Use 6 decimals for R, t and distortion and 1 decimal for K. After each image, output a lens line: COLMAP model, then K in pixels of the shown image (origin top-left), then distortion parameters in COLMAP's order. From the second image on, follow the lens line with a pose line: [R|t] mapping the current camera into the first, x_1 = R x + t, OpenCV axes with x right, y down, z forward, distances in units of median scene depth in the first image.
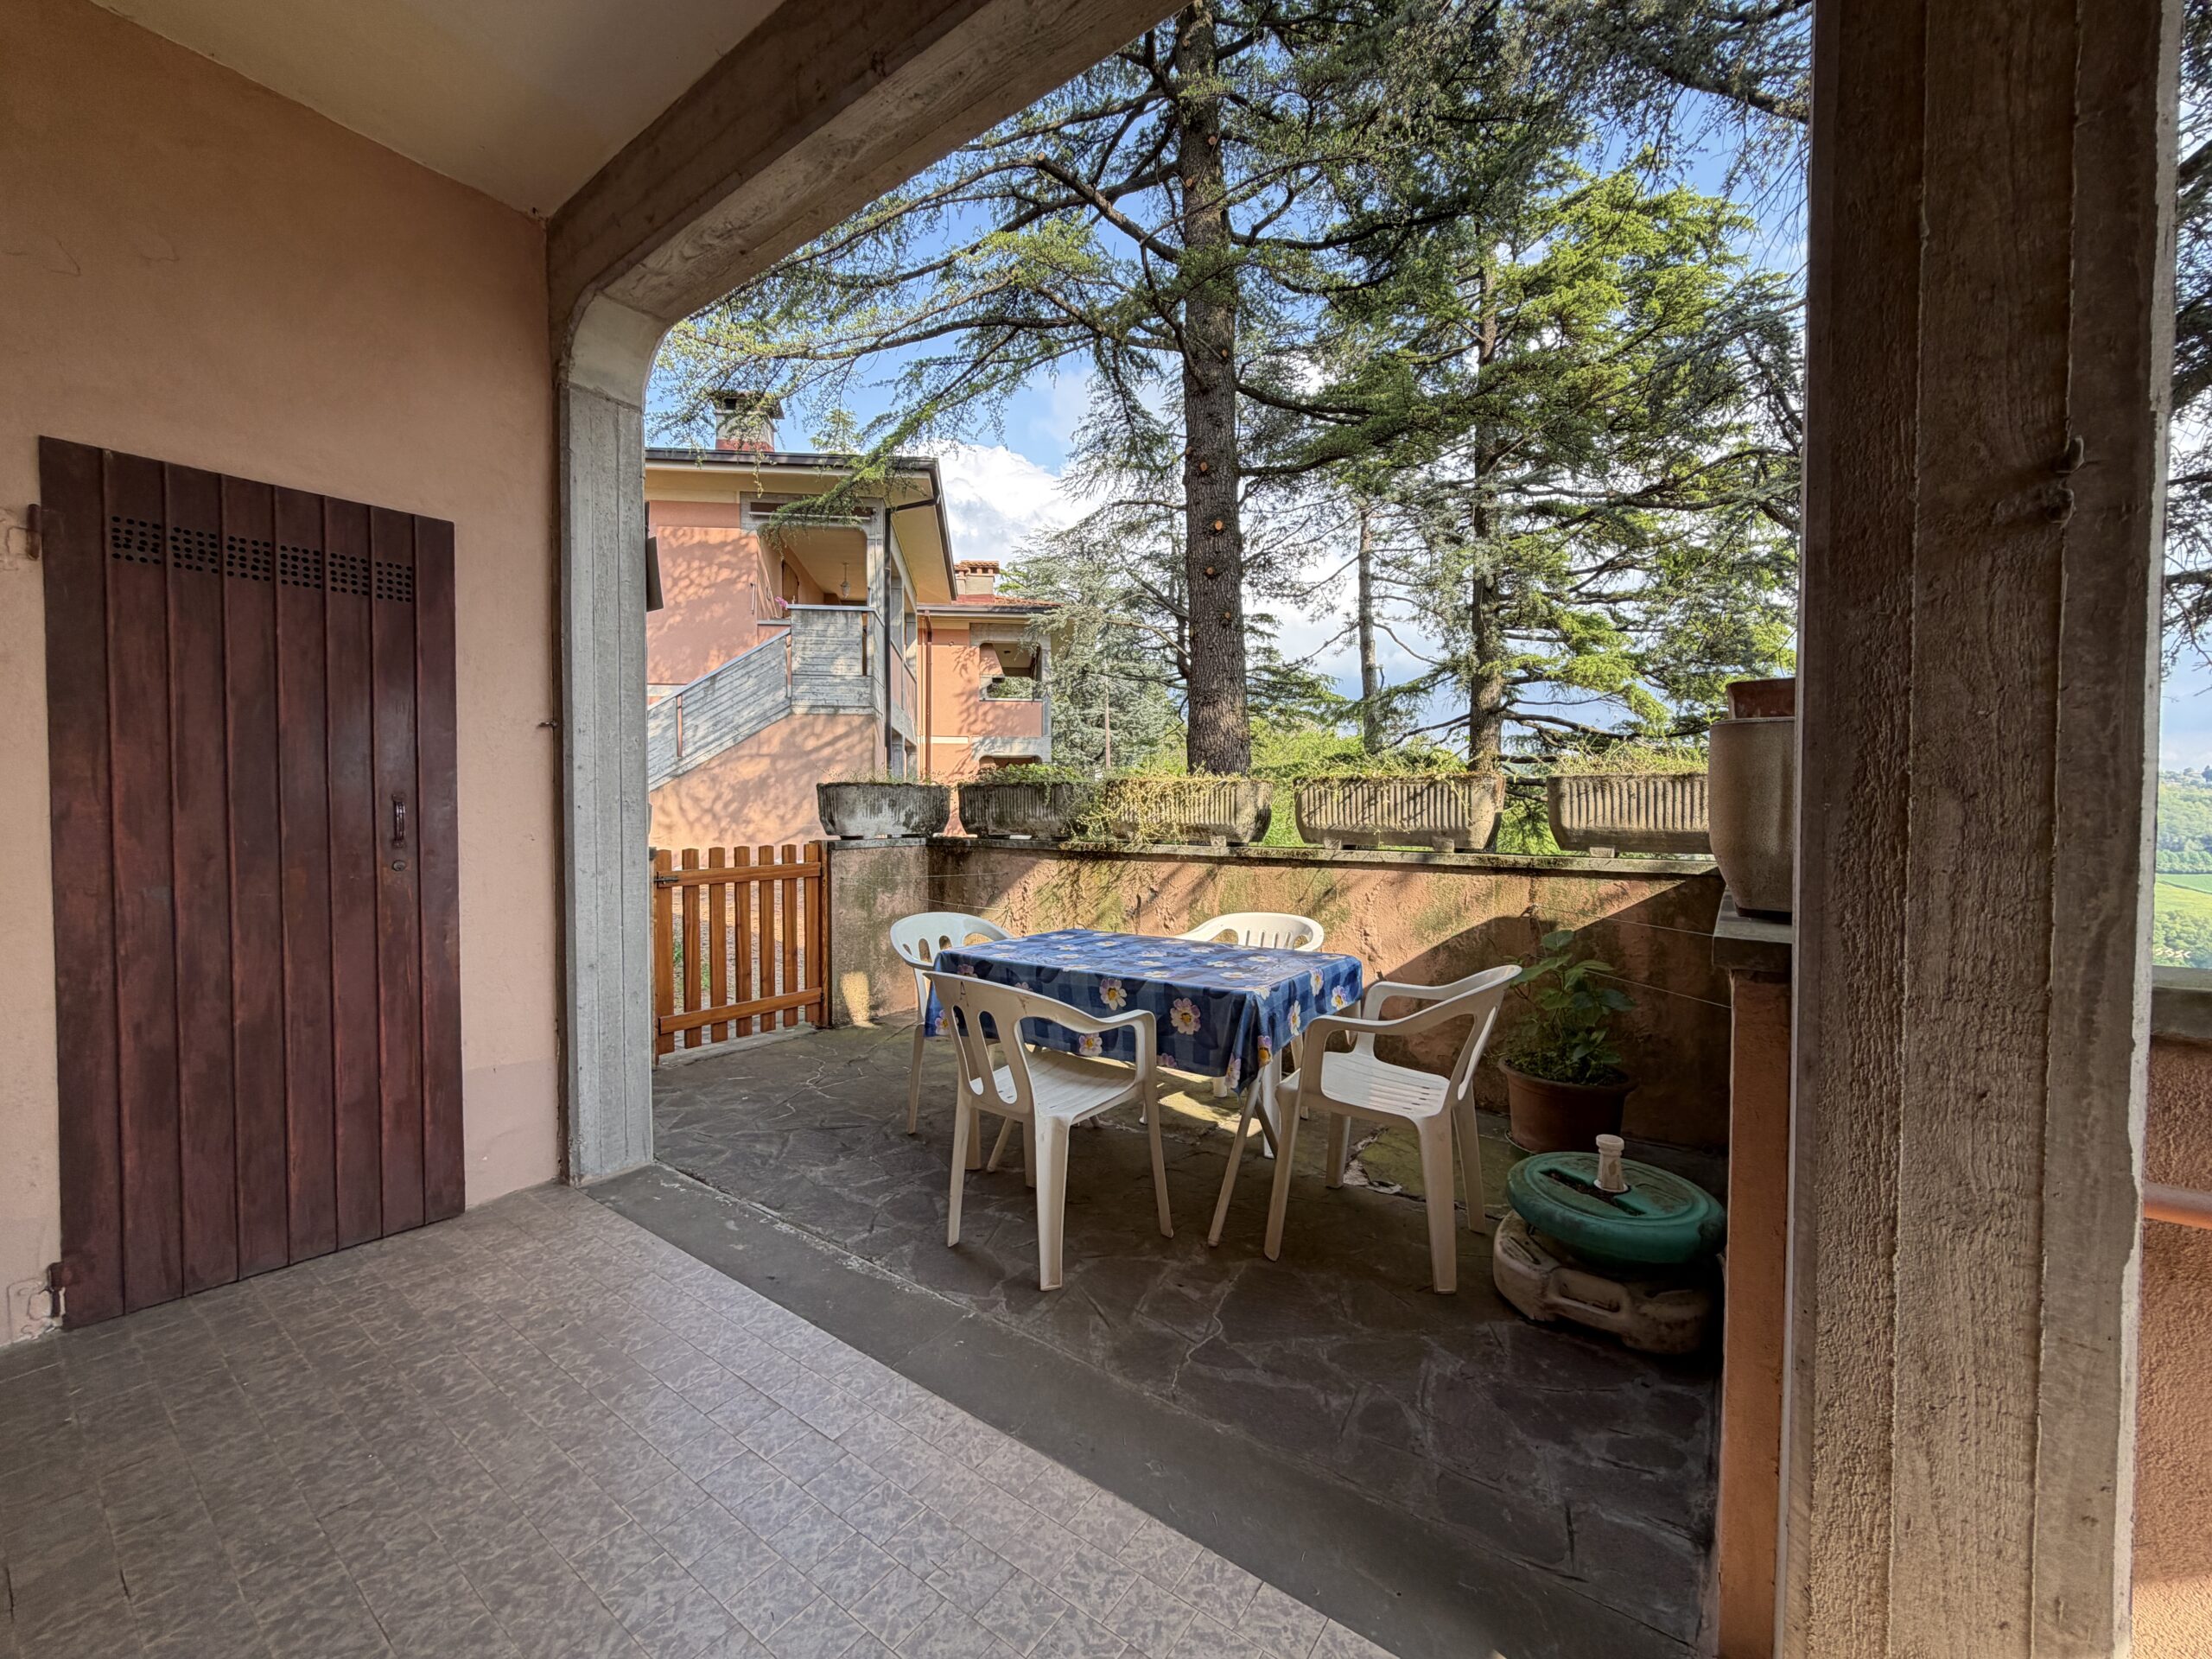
lens RADIAL K [[884.1, 0, 1100.9], [0, 884.1, 828.3], [0, 0, 1]] dist [0.000437, 0.000075]
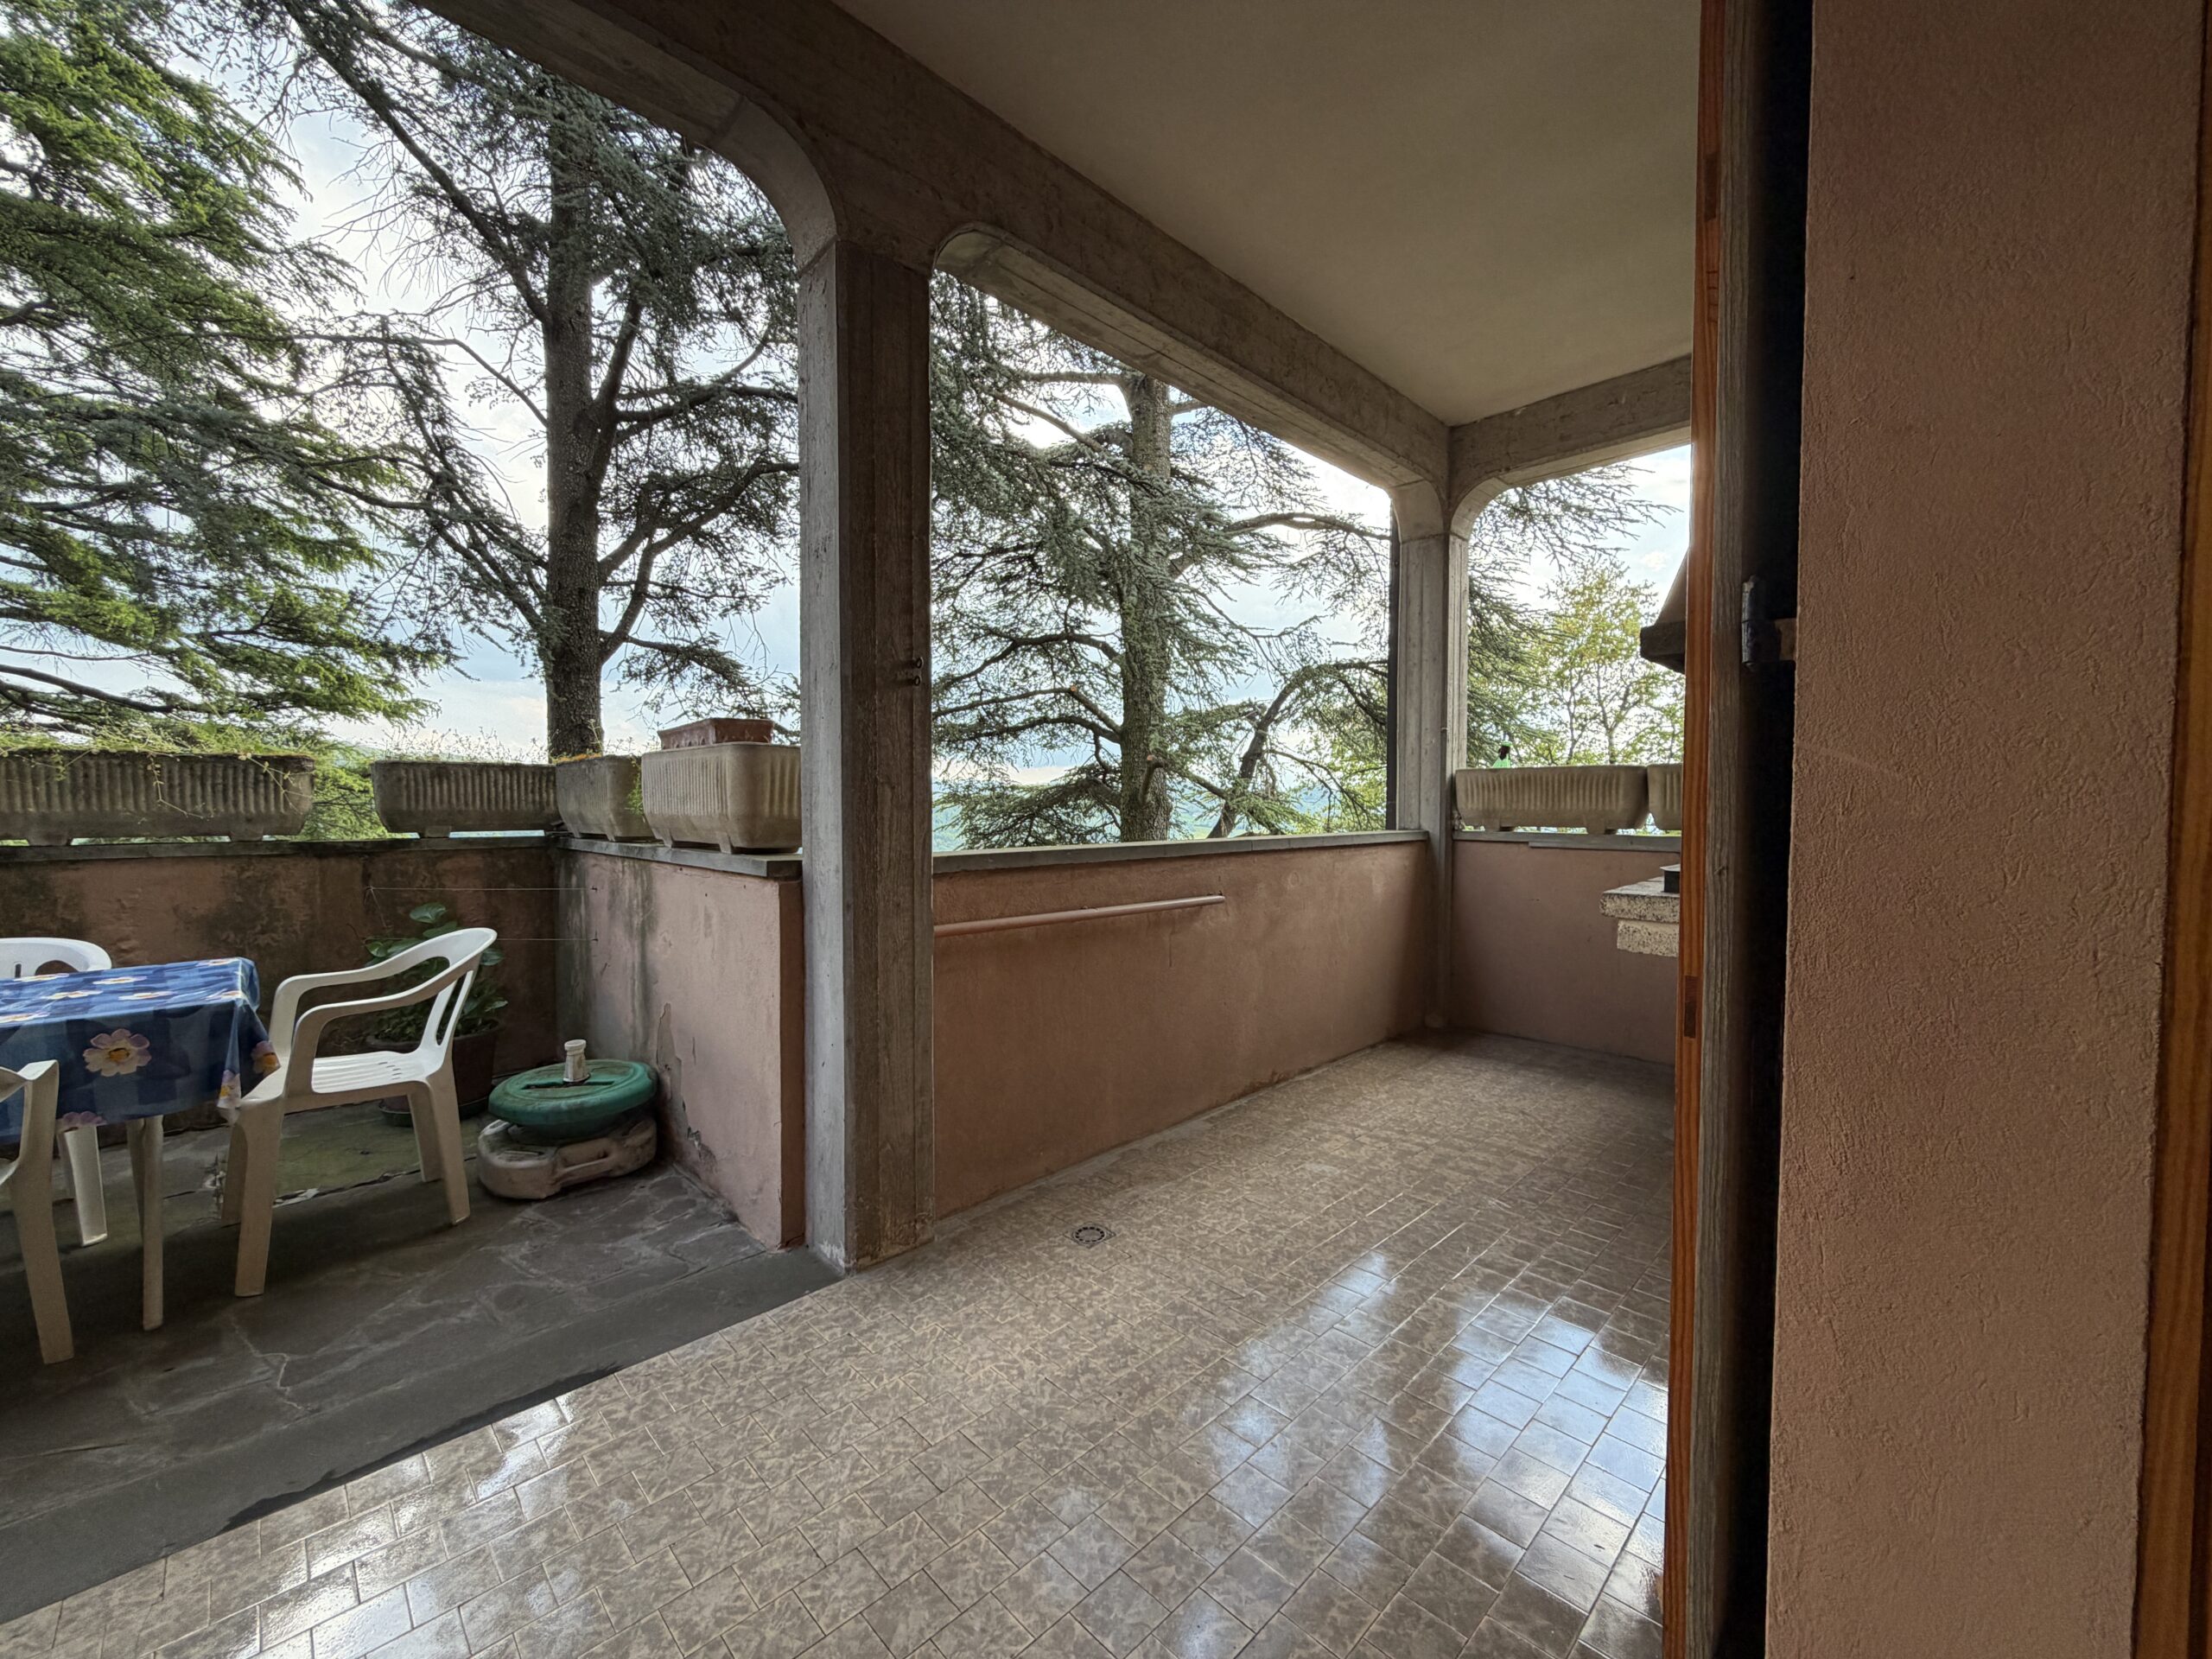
lens RADIAL K [[884.1, 0, 1100.9], [0, 884.1, 828.3], [0, 0, 1]] dist [0.000437, 0.000075]
pose [[0.160644, -0.032011, 0.986493, -0.525248], [0.018573, 0.999395, 0.029405, 0.005800], [-0.986838, 0.013599, 0.161142, 0.006096]]
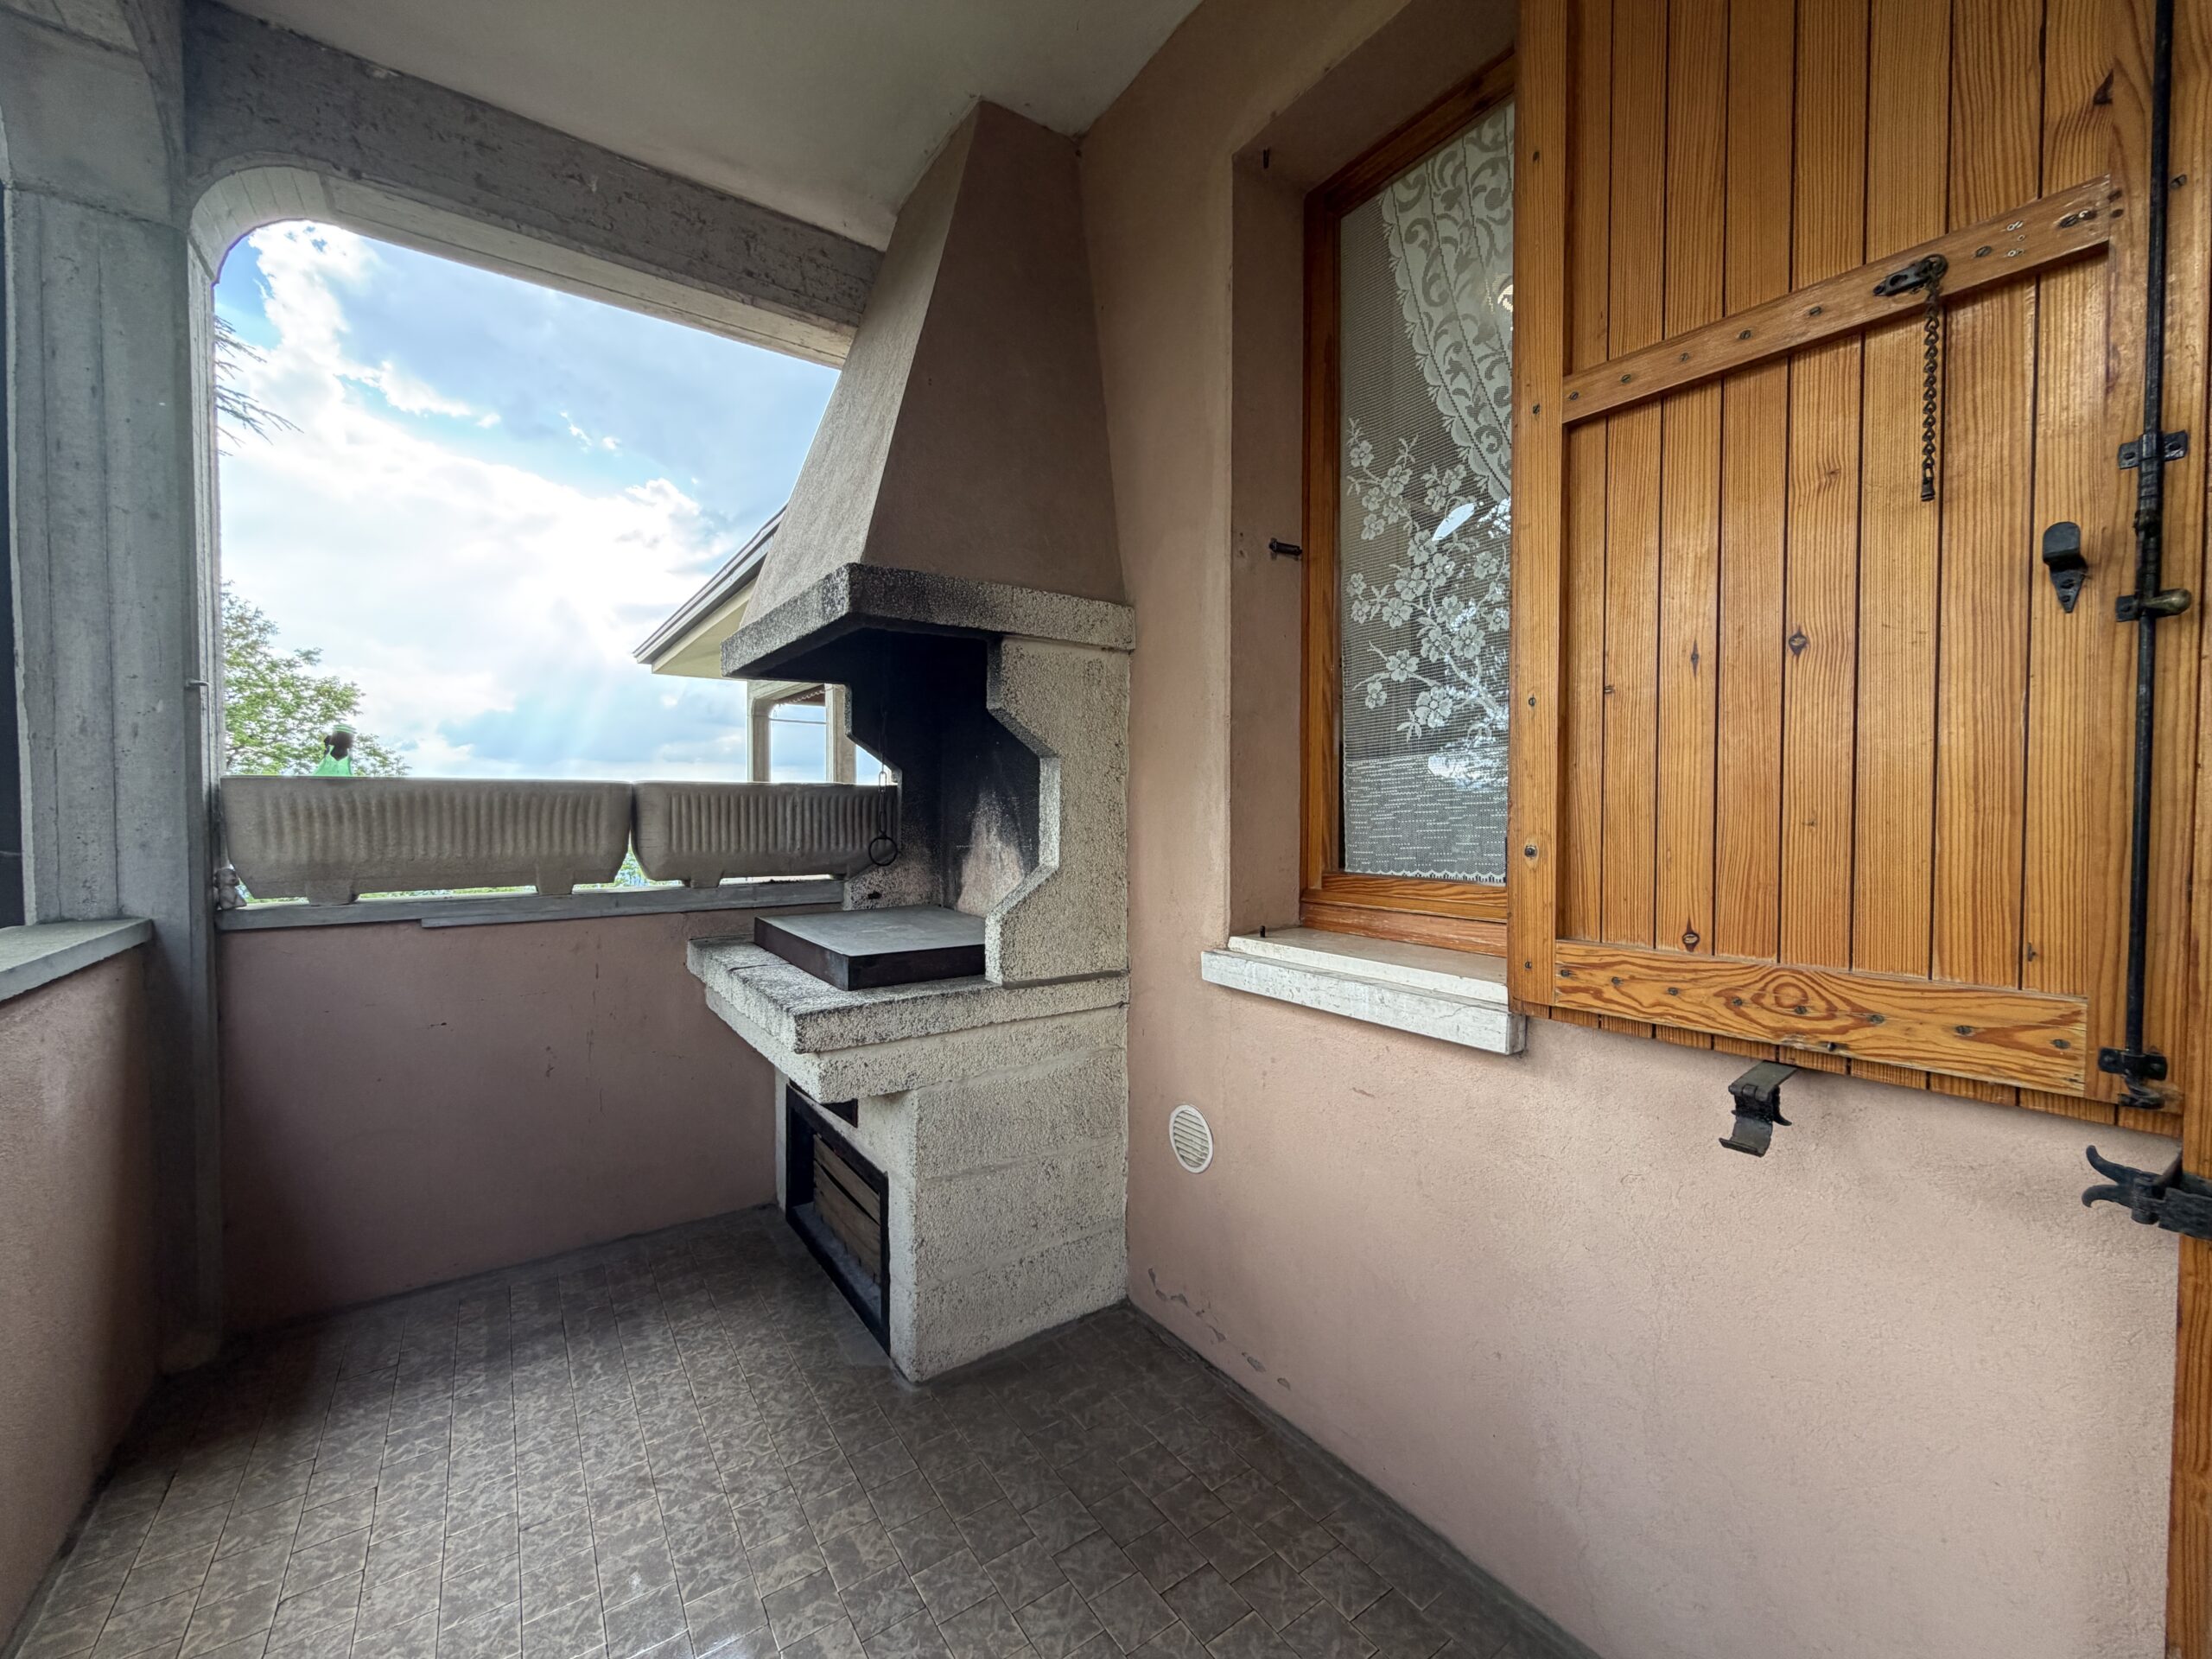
lens RADIAL K [[884.1, 0, 1100.9], [0, 884.1, 828.3], [0, 0, 1]] dist [0.000437, 0.000075]
pose [[-0.948751, -0.010538, 0.315850, 0.380053], [0.003622, 0.999016, 0.044212, -0.033643], [-0.316005, 0.043090, -0.947779, 0.101907]]
